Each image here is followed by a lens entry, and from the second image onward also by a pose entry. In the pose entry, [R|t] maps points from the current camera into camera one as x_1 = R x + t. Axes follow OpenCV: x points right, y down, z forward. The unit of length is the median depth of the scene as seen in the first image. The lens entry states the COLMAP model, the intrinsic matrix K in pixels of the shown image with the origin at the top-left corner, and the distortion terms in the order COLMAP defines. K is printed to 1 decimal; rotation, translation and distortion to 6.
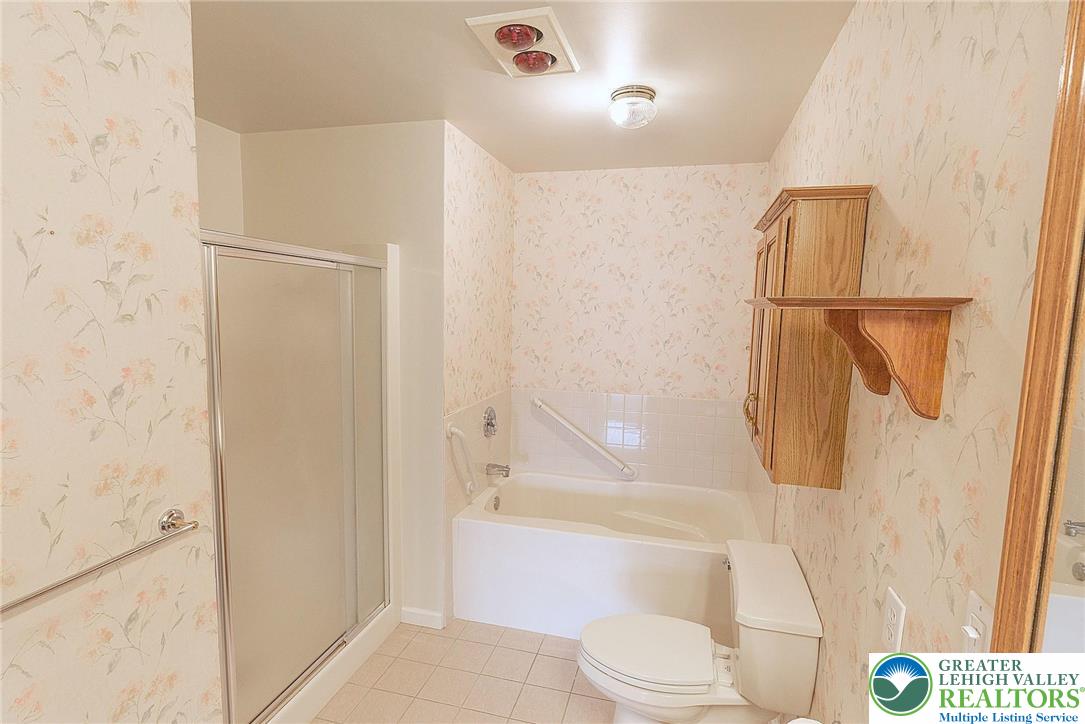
lens RADIAL K [[529.9, 0, 542.5], [0, 529.9, 362.0], [0, 0, 1]] dist [-0.001572, -0.000130]
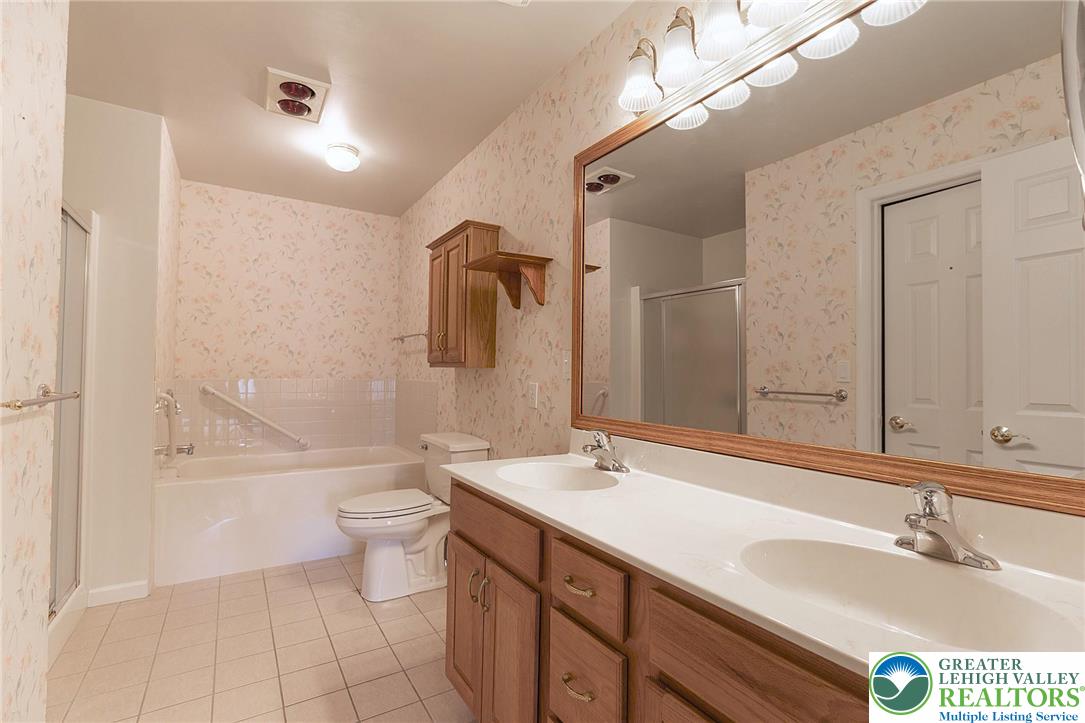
lens RADIAL K [[506.9, 0, 540.2], [0, 506.9, 362.2], [0, 0, 1]] dist [-0.010298, 0.000120]
pose [[0.680089, 0.010812, 0.733050, -0.672725], [0.078192, 0.993118, -0.087190, 0.357654], [-0.728948, 0.116616, 0.674563, -0.407999]]
